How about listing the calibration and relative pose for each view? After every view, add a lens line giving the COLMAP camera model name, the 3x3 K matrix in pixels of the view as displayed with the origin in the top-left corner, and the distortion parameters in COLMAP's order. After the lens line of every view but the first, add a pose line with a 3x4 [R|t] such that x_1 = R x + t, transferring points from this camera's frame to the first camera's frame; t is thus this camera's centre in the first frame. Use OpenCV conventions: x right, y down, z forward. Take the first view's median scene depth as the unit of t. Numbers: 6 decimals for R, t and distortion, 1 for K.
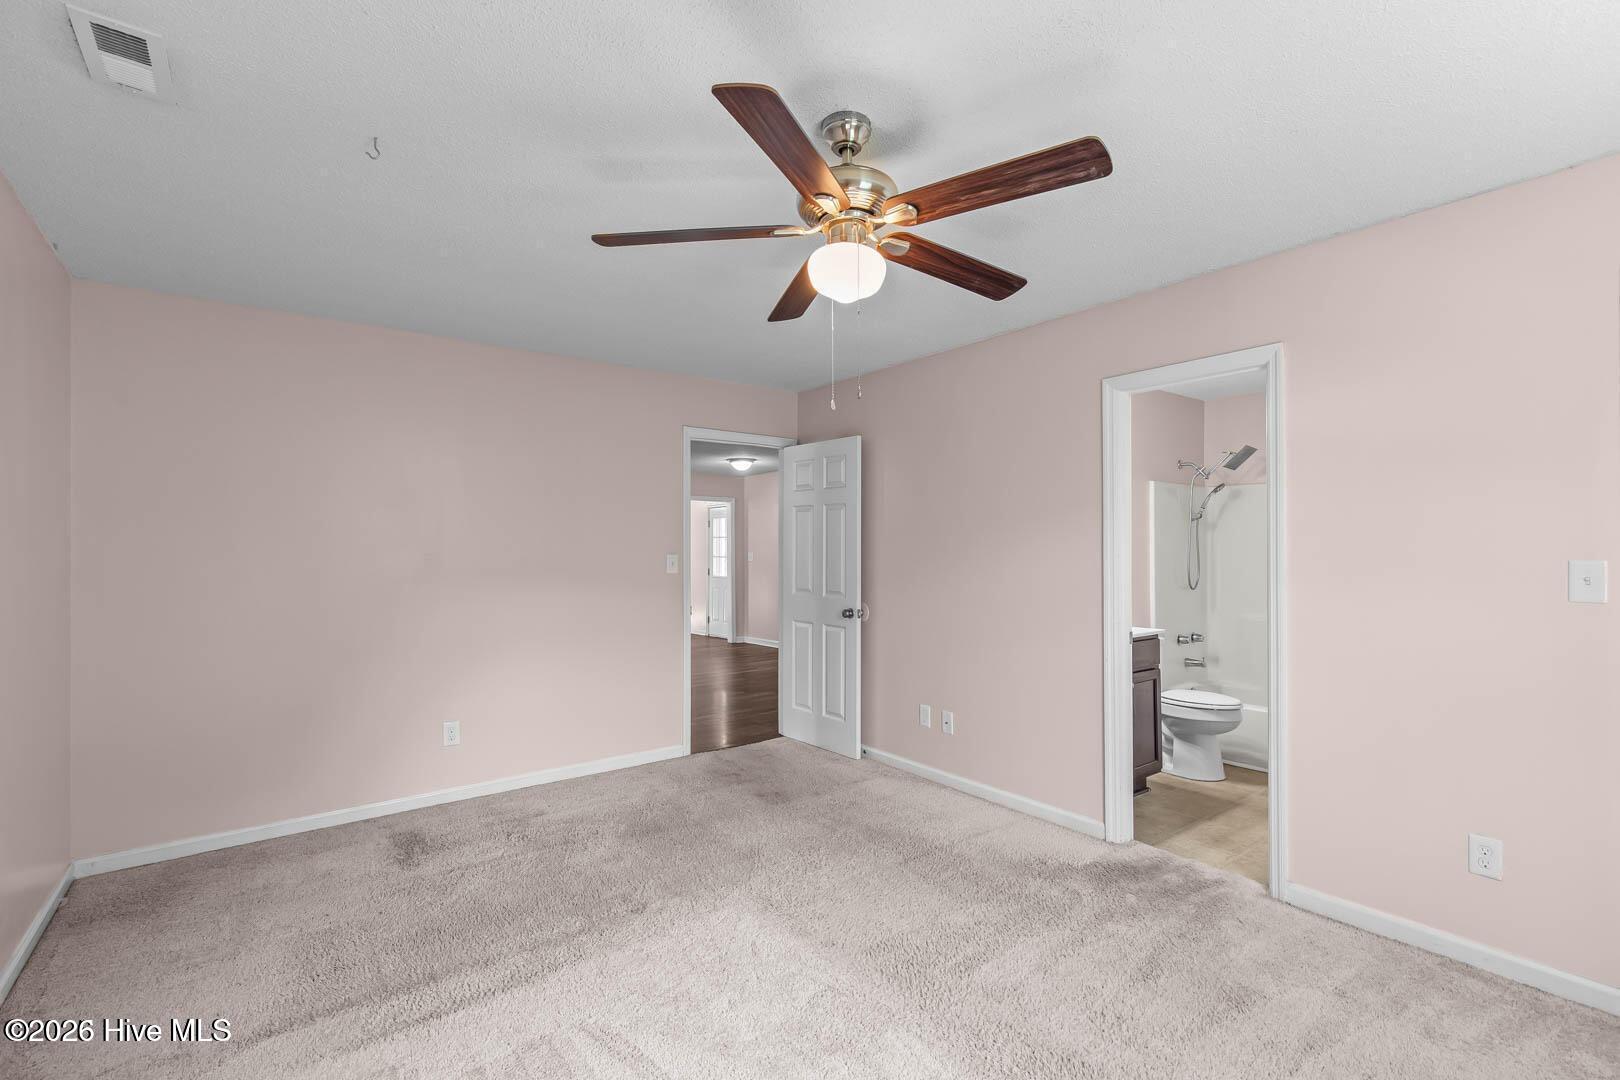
lens RADIAL K [[745.1, 0, 820.3], [0, 745.1, 535.4], [0, 0, 1]] dist [0.011127, -0.002143]
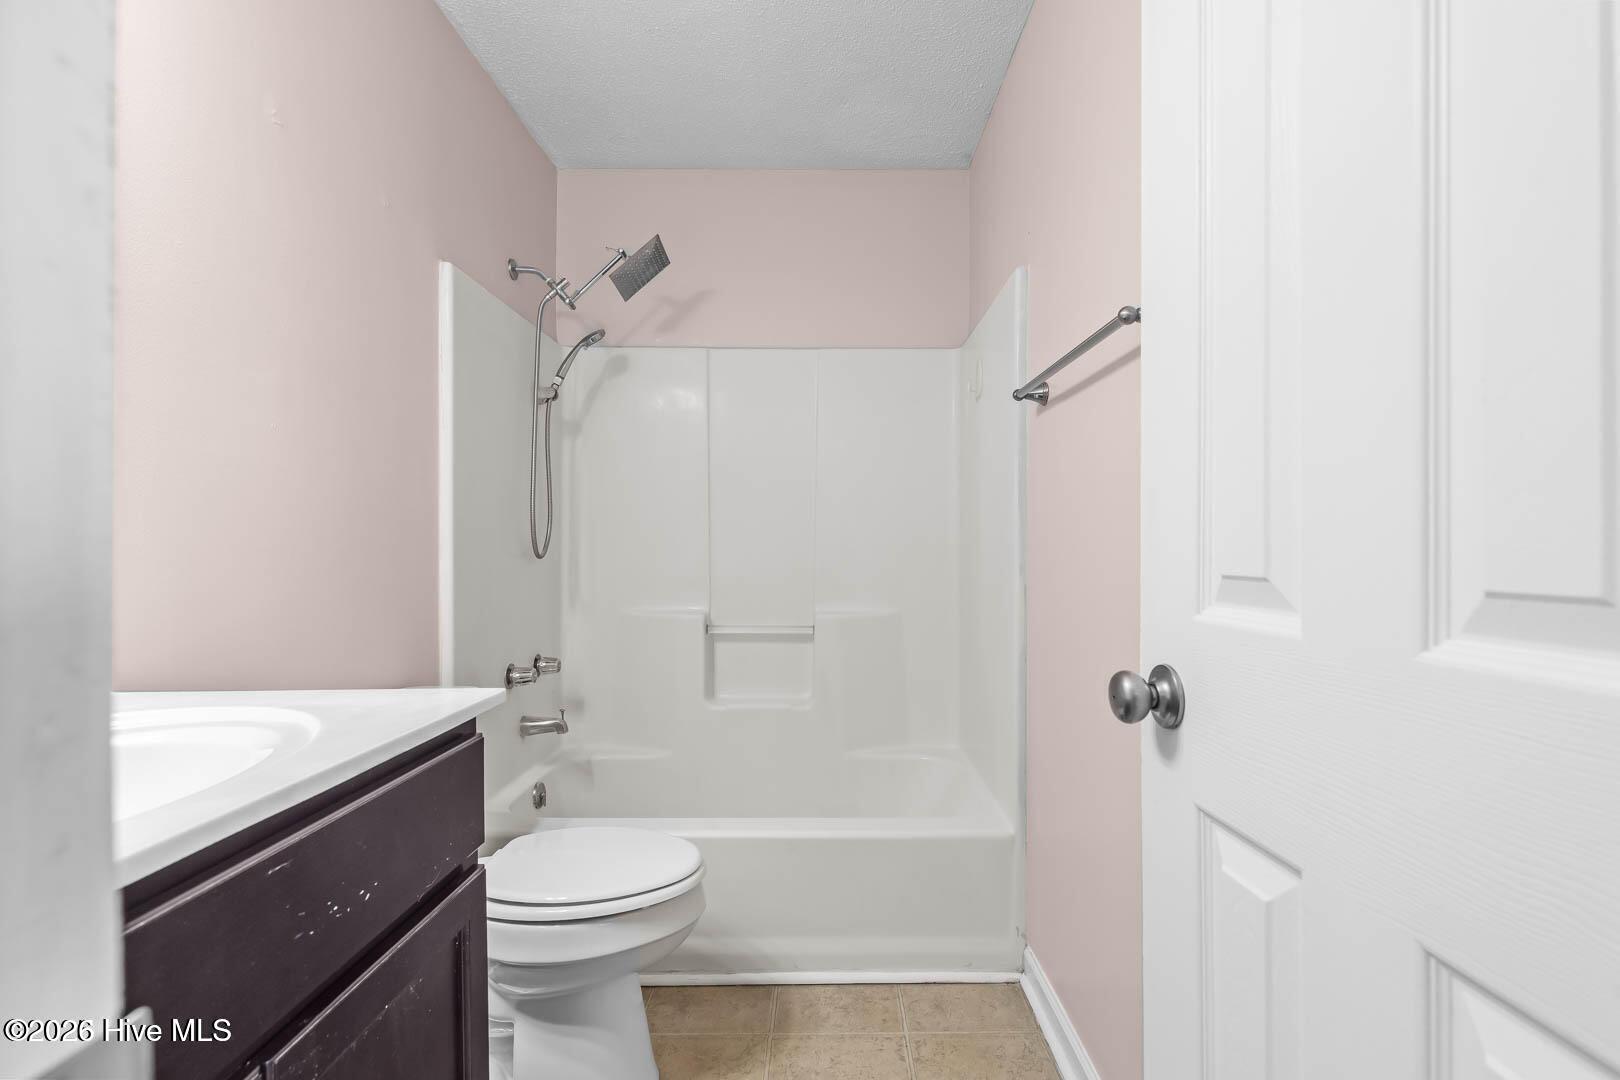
lens RADIAL K [[745.1, 0, 830.4], [0, 745.1, 541.1], [0, 0, 1]] dist [0.011127, -0.002143]
pose [[0.616556, 0.002660, 0.787306, 0.259046], [-0.010796, 0.999929, 0.005077, 0.058792], [-0.787237, -0.011630, 0.616541, 0.594923]]
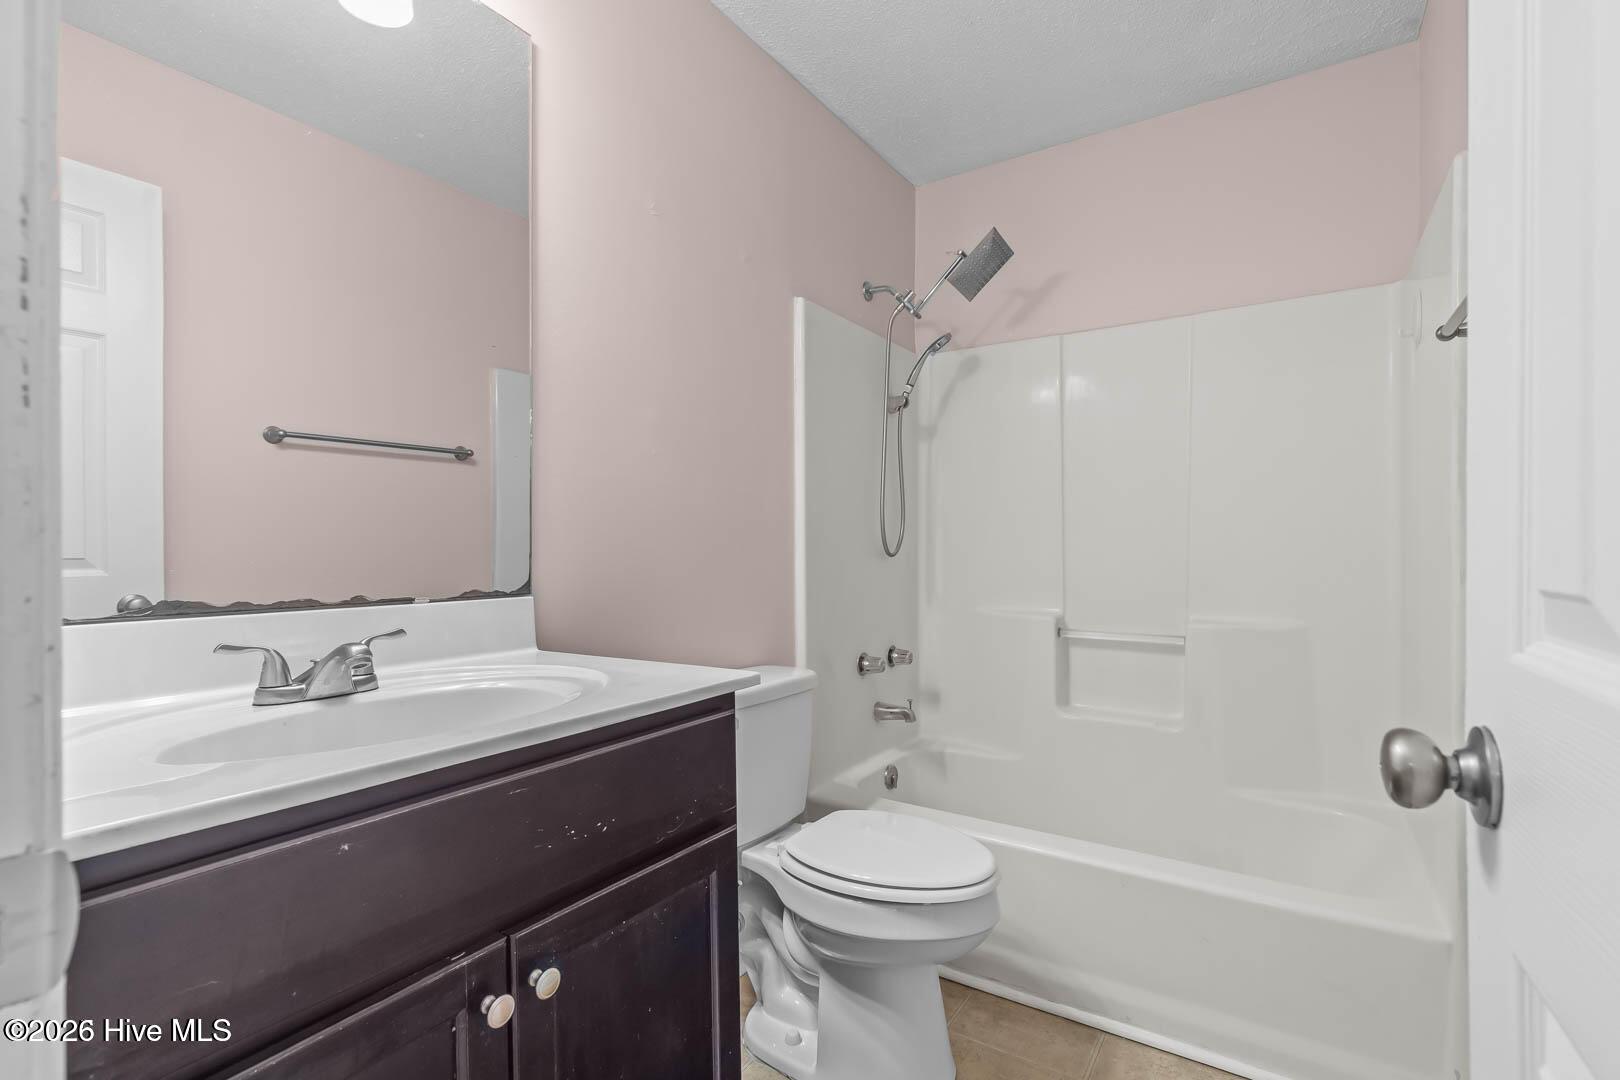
lens RADIAL K [[745.1, 0, 819.7], [0, 745.1, 543.9], [0, 0, 1]] dist [0.011127, -0.002143]
pose [[0.946017, -0.005656, 0.324067, 0.304547], [0.001171, 0.999901, 0.014031, 0.058427], [-0.324114, -0.012894, 0.945930, 0.570944]]
